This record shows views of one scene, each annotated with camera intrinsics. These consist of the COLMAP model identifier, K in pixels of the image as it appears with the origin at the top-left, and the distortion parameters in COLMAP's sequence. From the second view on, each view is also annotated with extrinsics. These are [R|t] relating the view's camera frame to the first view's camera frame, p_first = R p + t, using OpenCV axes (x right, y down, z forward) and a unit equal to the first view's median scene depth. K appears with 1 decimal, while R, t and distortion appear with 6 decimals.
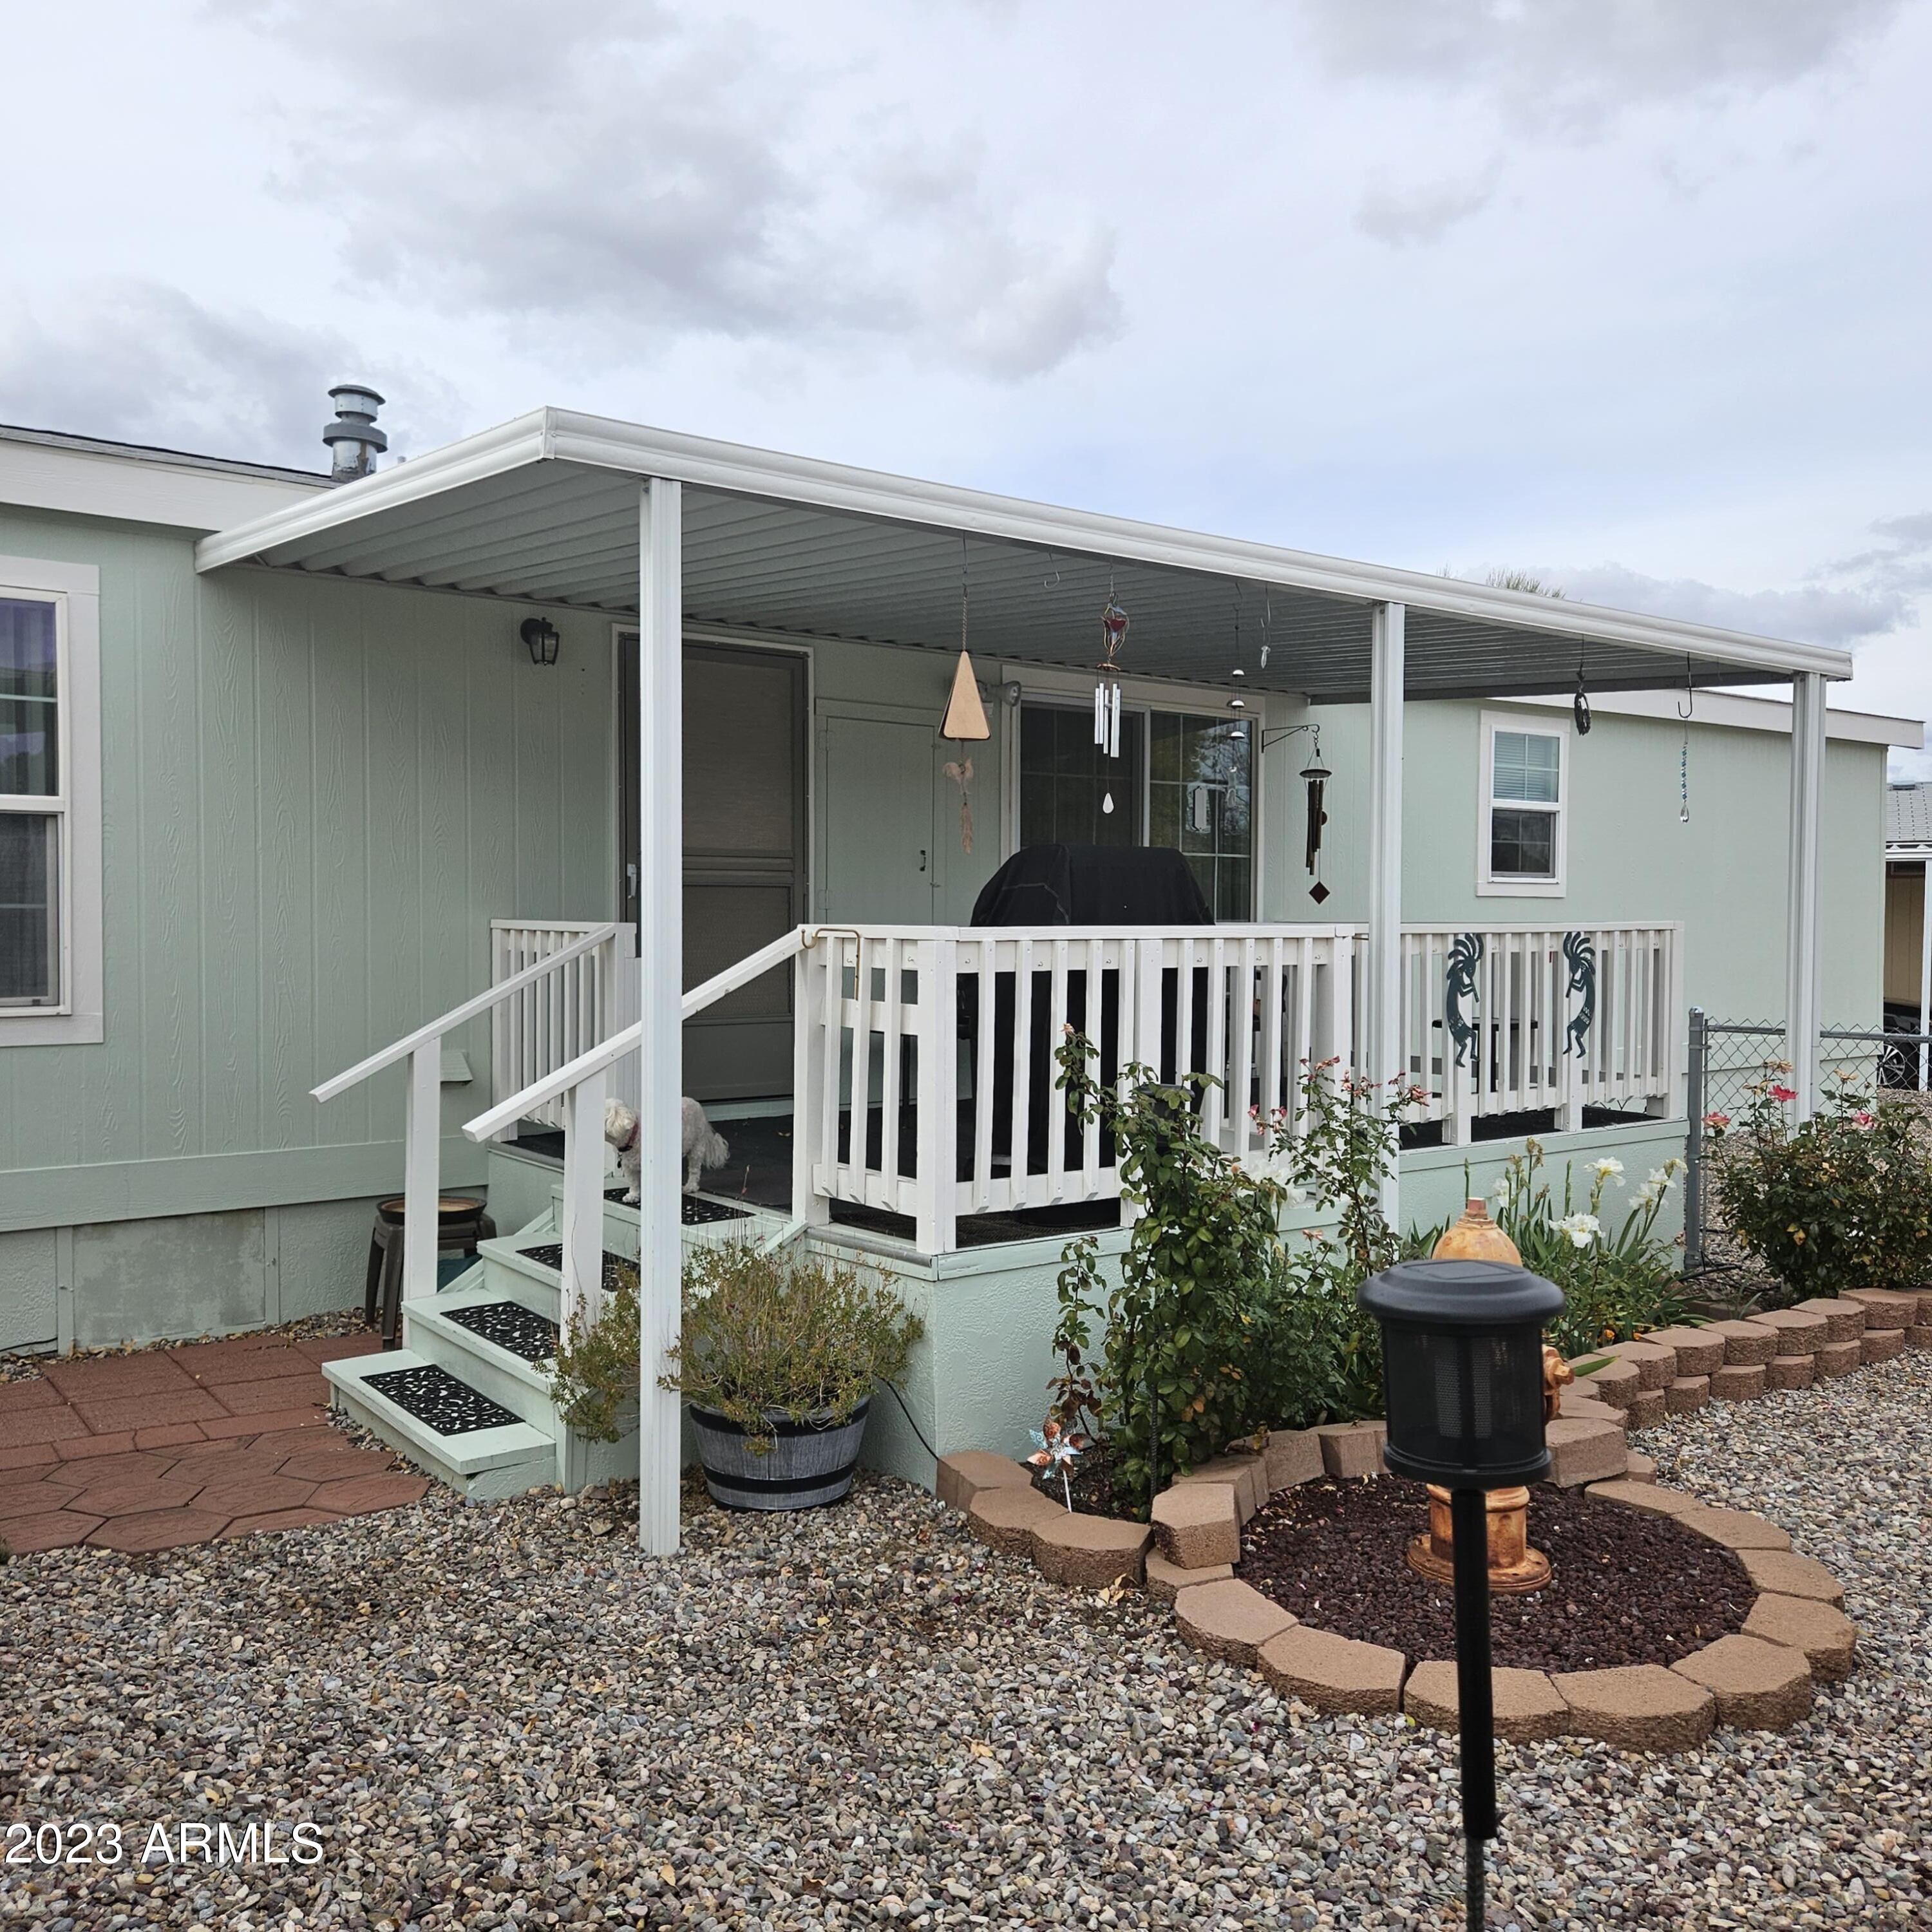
lens RADIAL K [[1710.3, 0, 958.4], [0, 1710.3, 960.1], [0, 0, 1]] dist [0.085154, -0.074321]
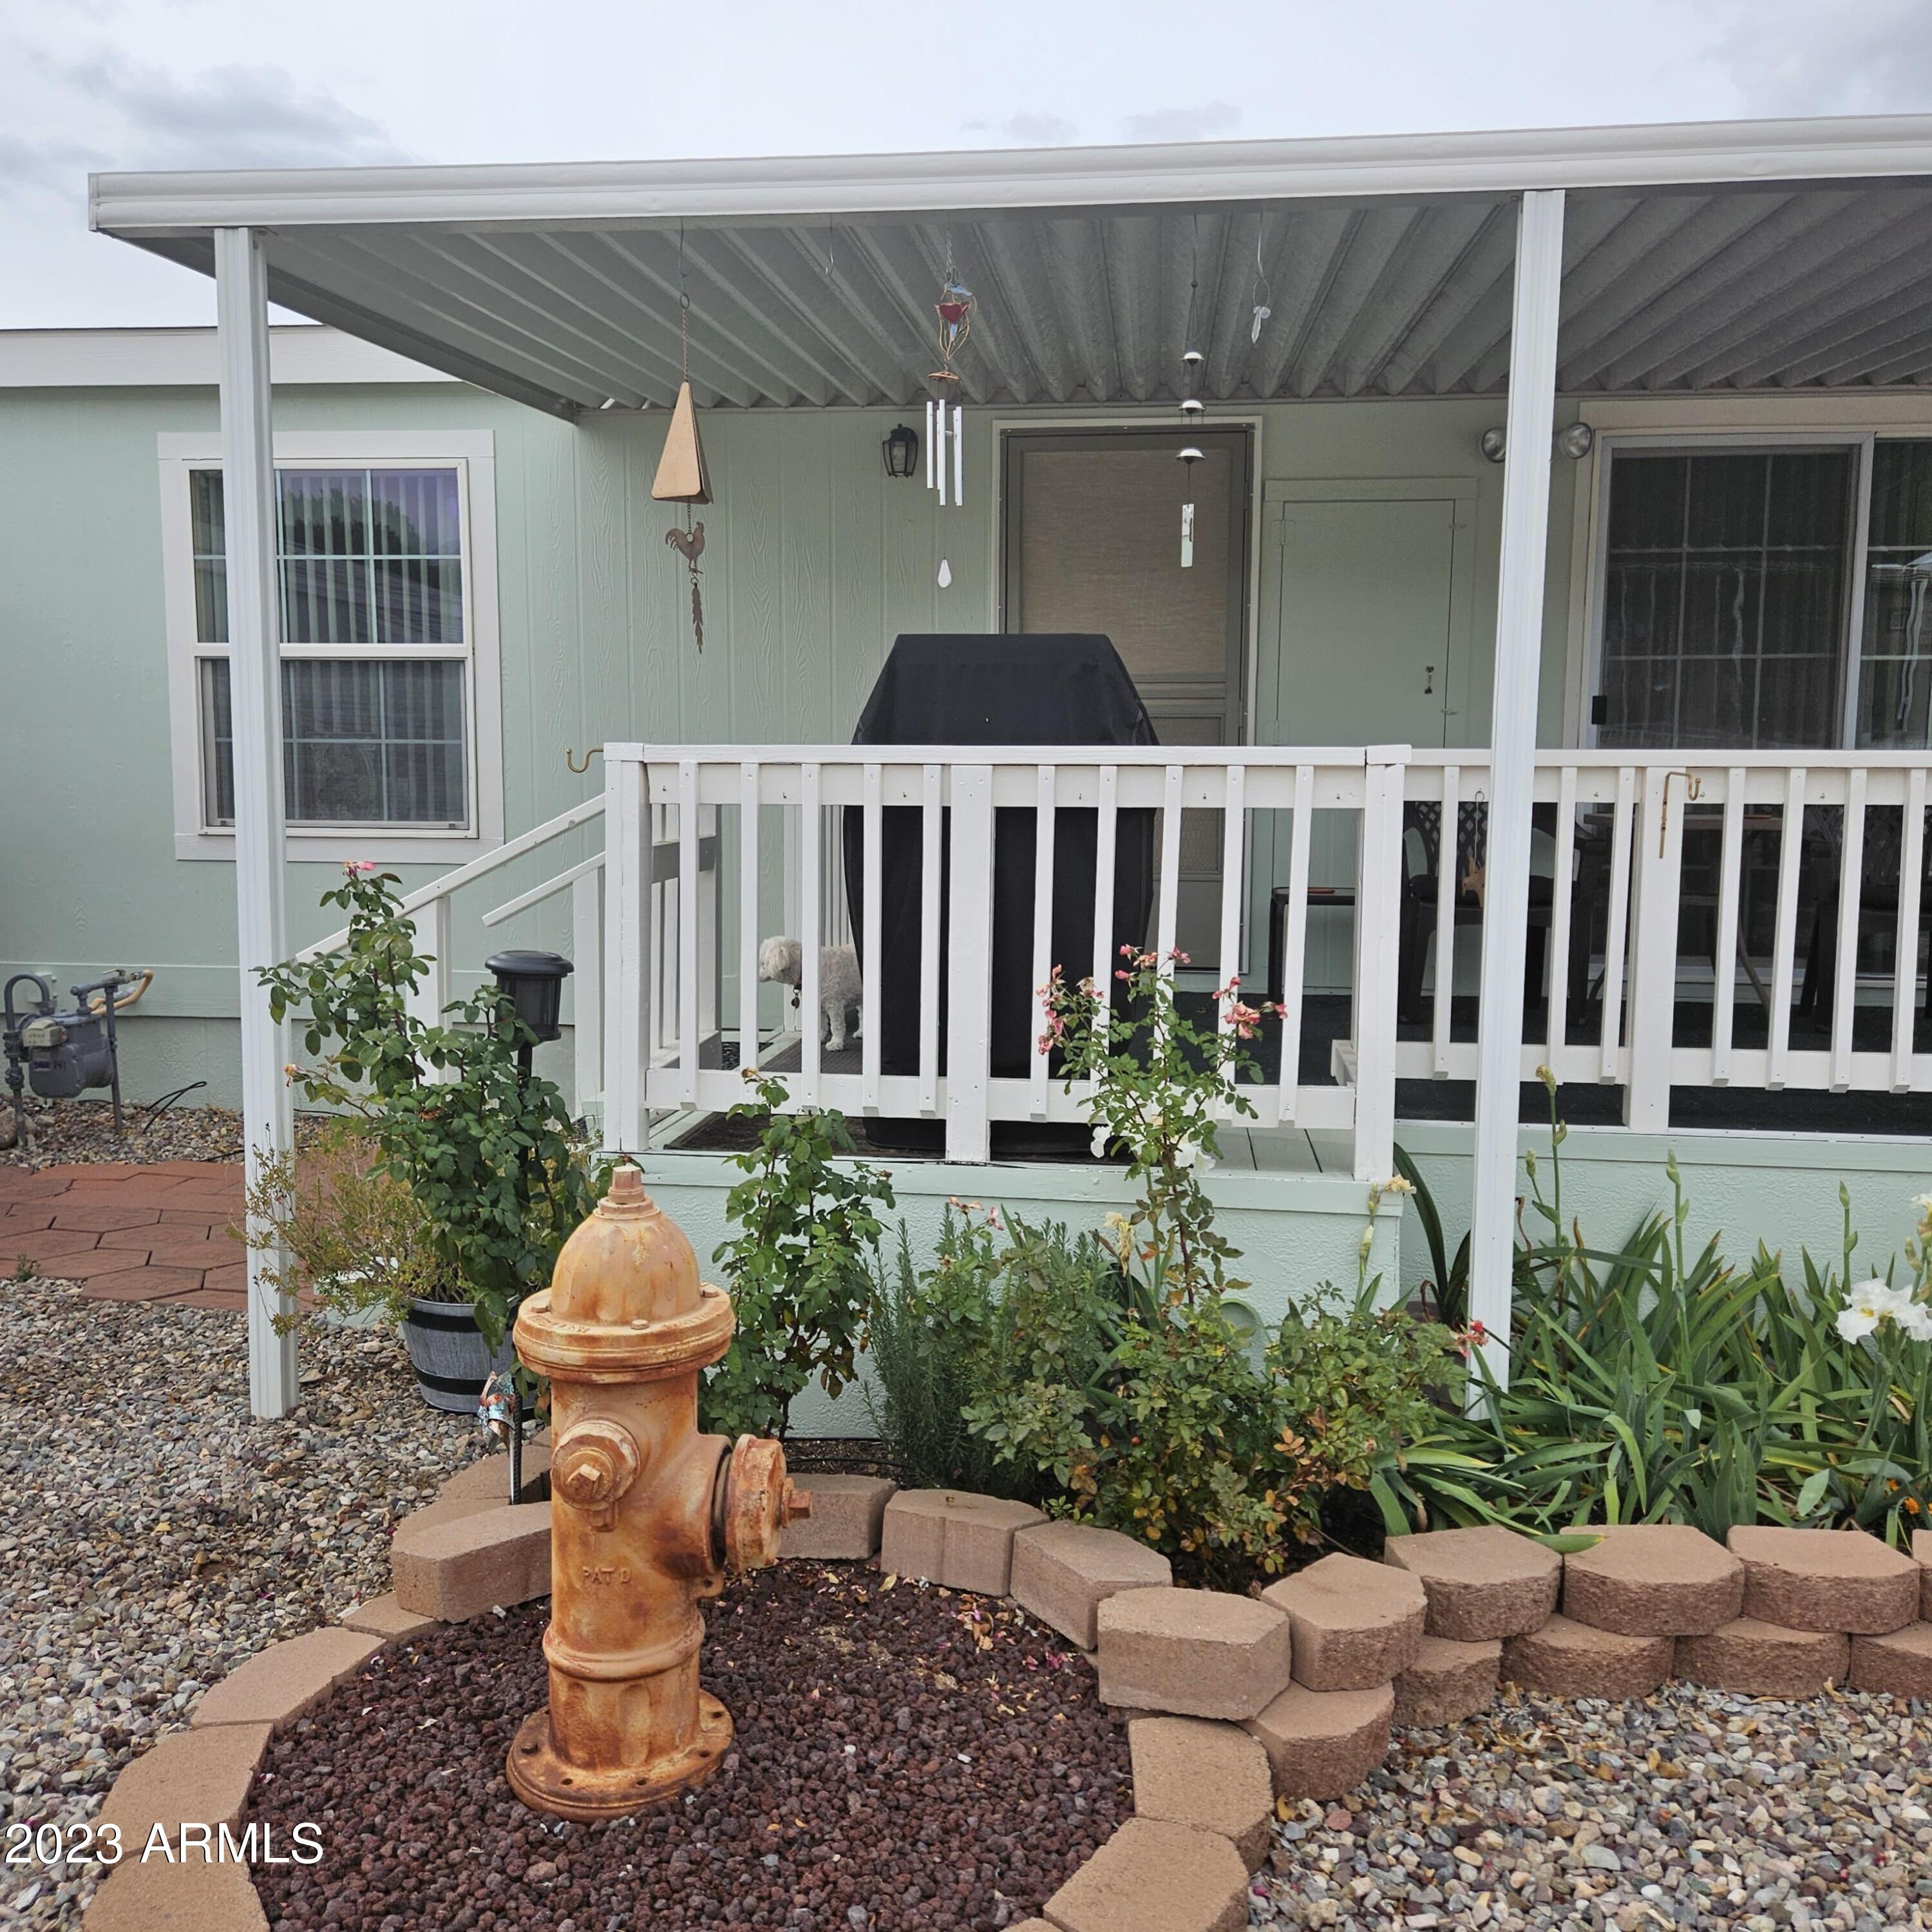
lens RADIAL K [[1705.6, 0, 979.6], [0, 1705.6, 945.5], [0, 0, 1]] dist [0.074310, -0.065971]
pose [[0.729677, 0.070113, -0.680188, 0.426256], [-0.021734, 0.996605, 0.079414, 0.004246], [0.683447, -0.043163, 0.728723, 0.347231]]
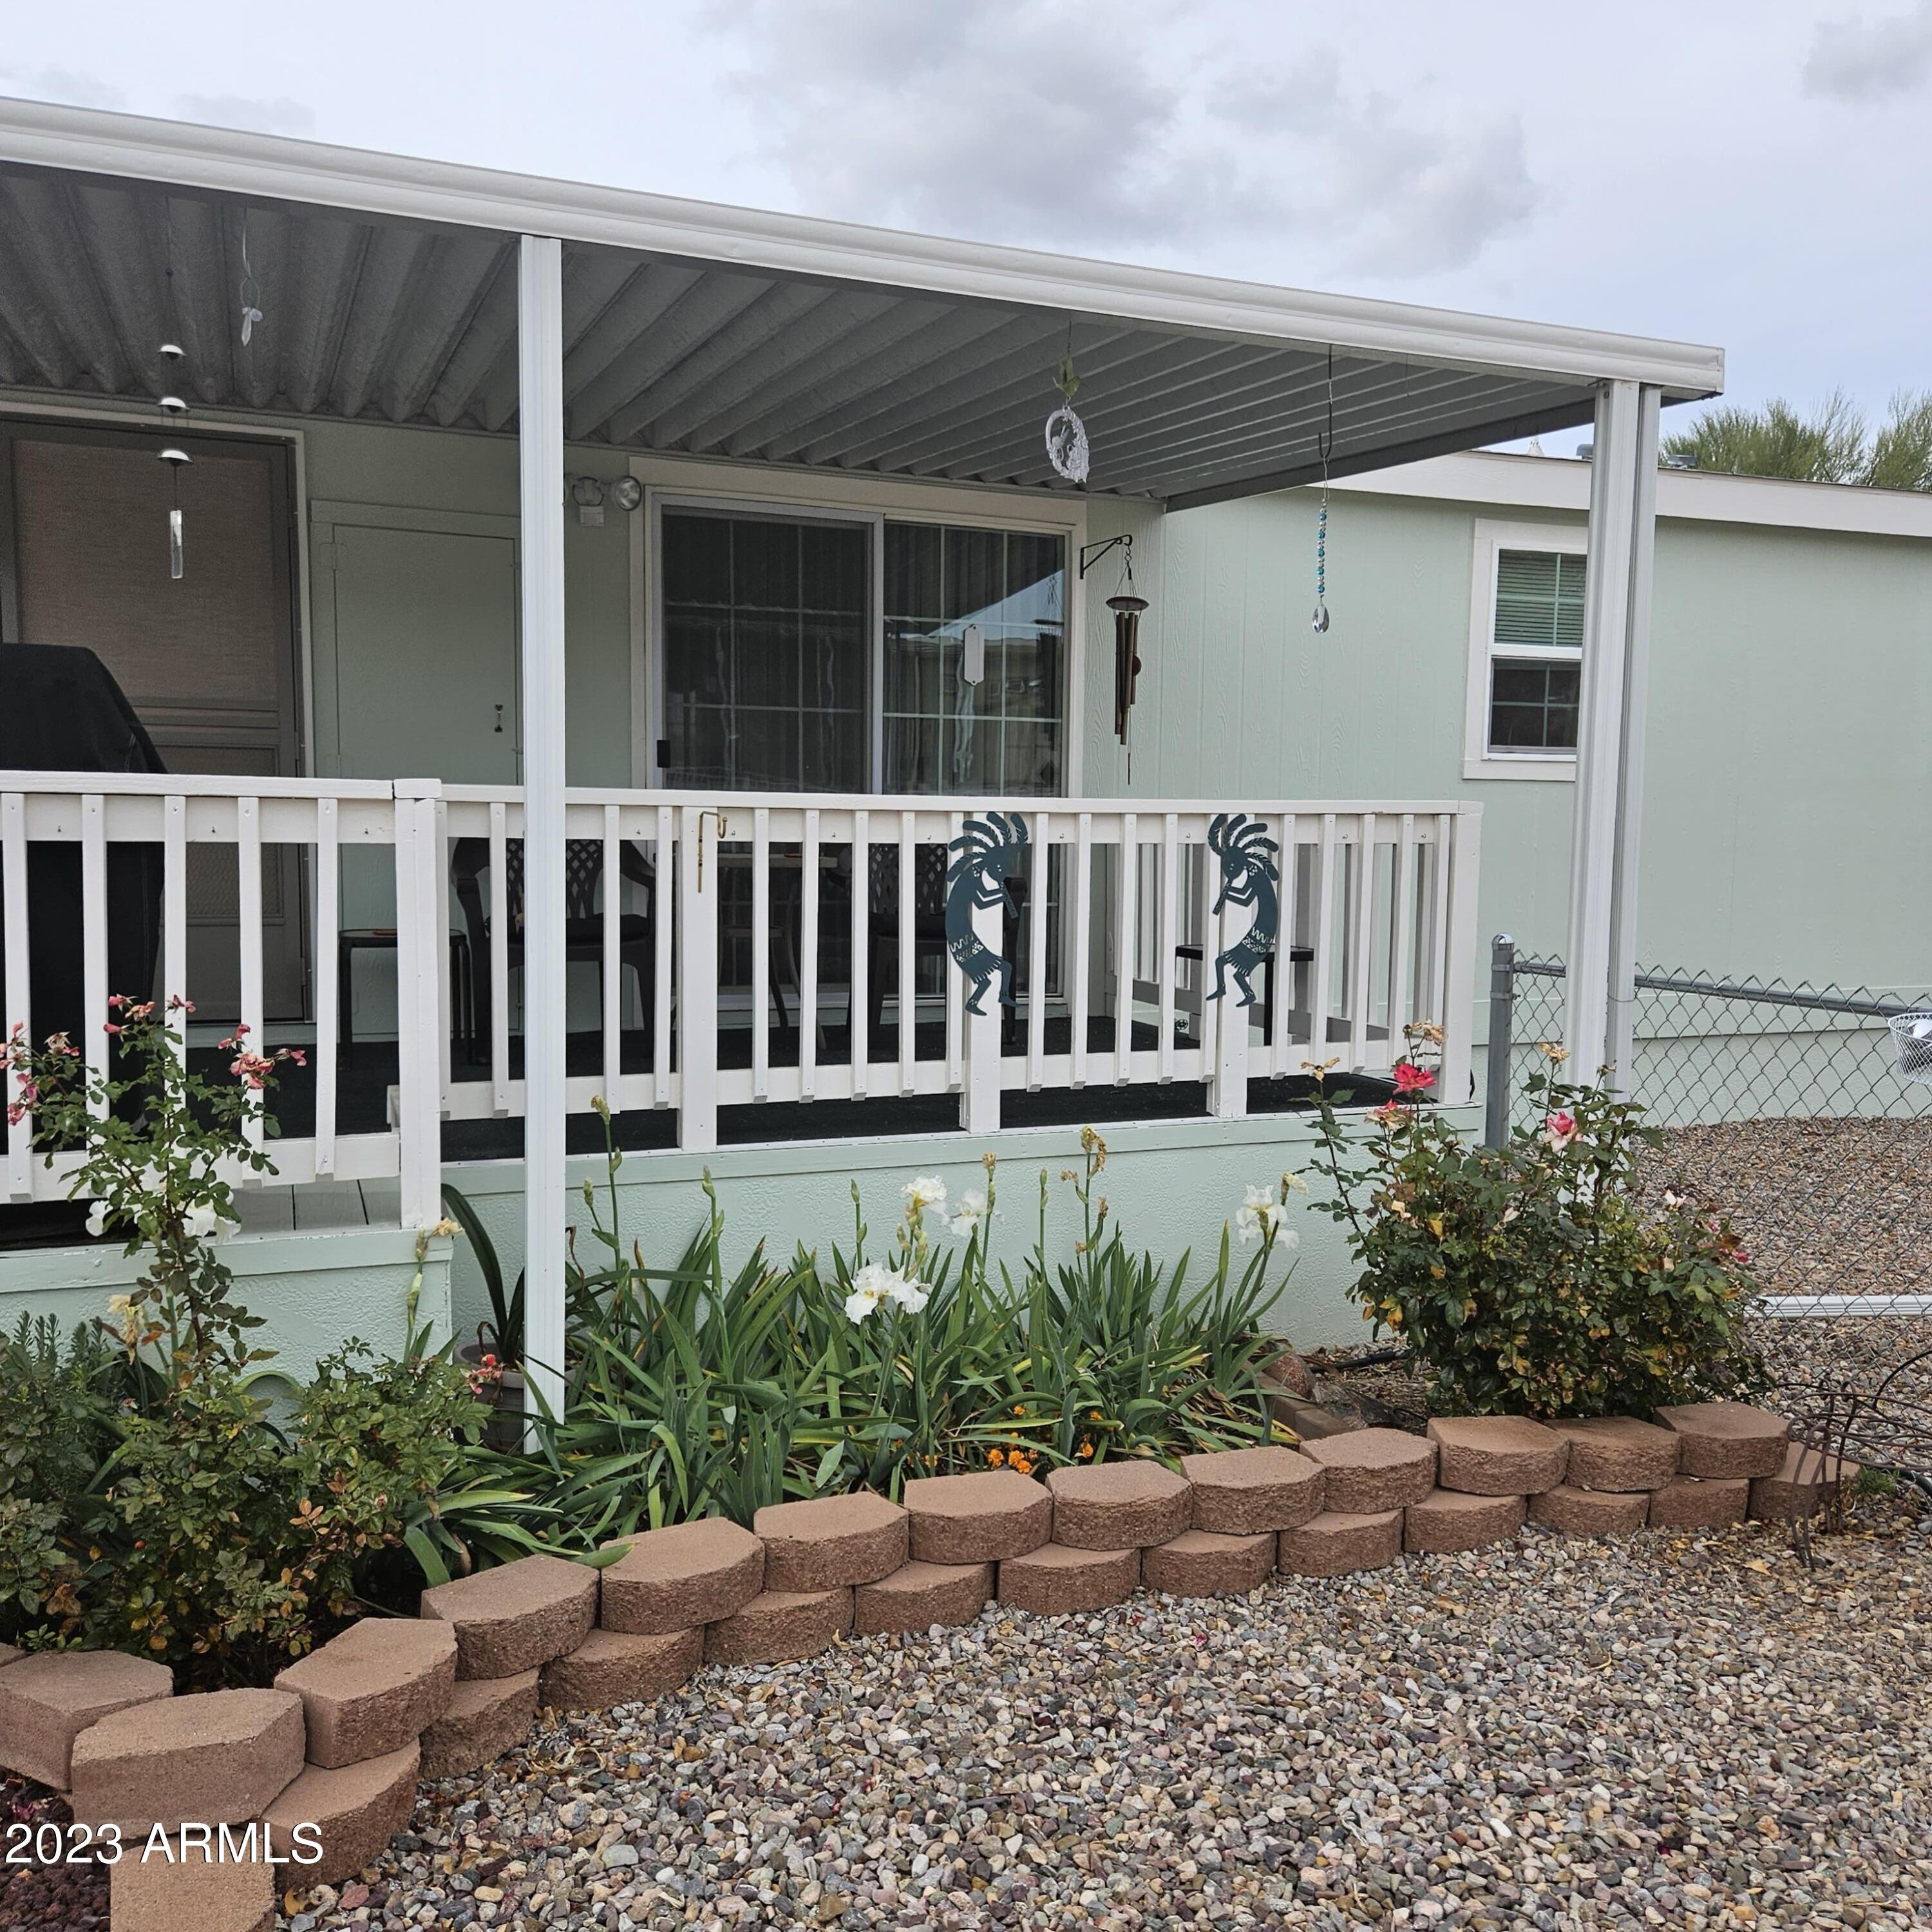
lens RADIAL K [[1713.7, 0, 959.5], [0, 1713.7, 981.0], [0, 0, 1]] dist [0.074686, -0.065768]
pose [[0.964799, 0.031662, -0.261075, 0.447167], [-0.014957, 0.997726, 0.065728, 0.005742], [0.262562, -0.059509, 0.963078, 0.359356]]
